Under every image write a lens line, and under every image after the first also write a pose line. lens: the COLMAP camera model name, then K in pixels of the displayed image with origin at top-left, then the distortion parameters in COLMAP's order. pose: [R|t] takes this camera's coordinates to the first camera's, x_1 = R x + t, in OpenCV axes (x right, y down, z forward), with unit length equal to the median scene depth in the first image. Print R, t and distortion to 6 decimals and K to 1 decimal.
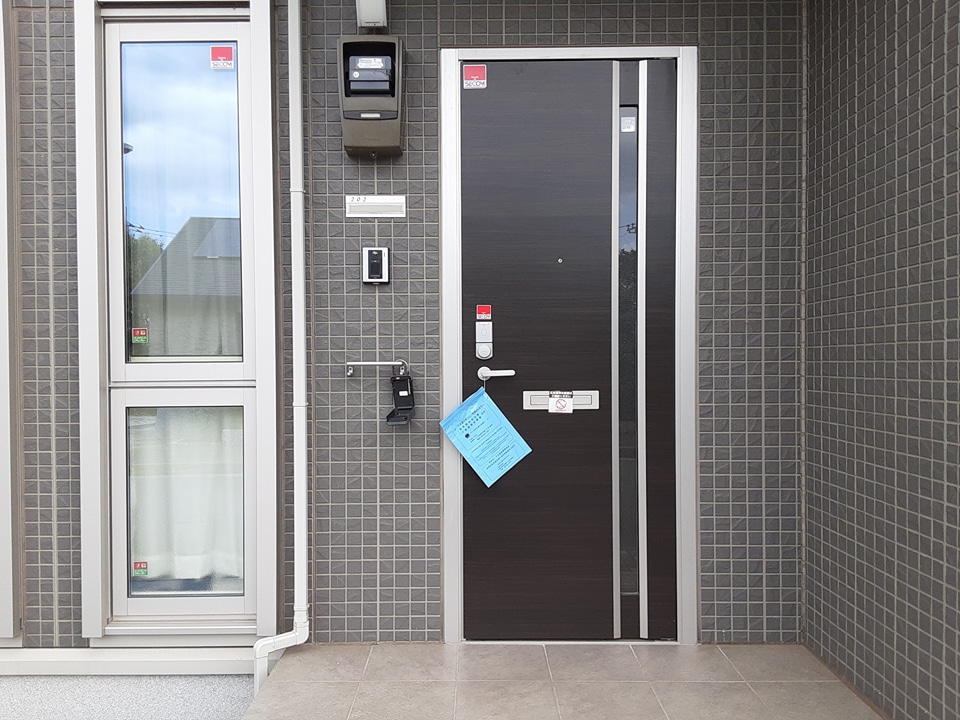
lens RADIAL K [[768.8, 0, 480.7], [0, 768.8, 360.0], [0, 0, 1]] dist [0.017721, 0.001974]
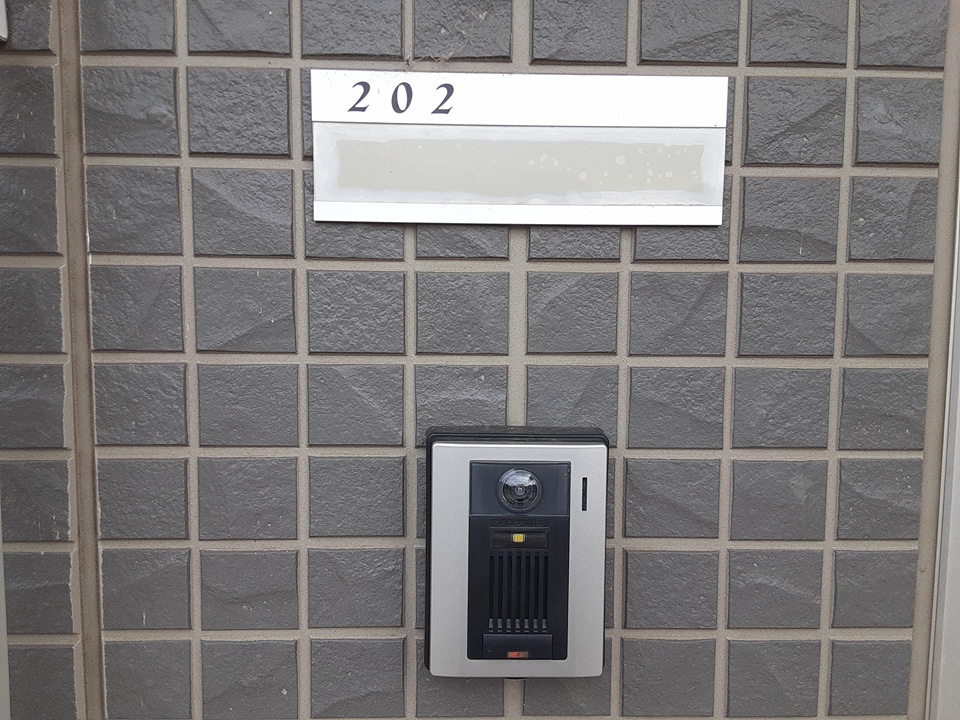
lens RADIAL K [[768.8, 0, 479.1], [0, 768.8, 359.6], [0, 0, 1]] dist [0.017721, 0.001974]
pose [[0.999552, 0.007854, 0.028891, -0.147780], [-0.009678, 0.997931, 0.063556, -0.169125], [-0.028332, -0.063807, 0.997560, 0.852764]]
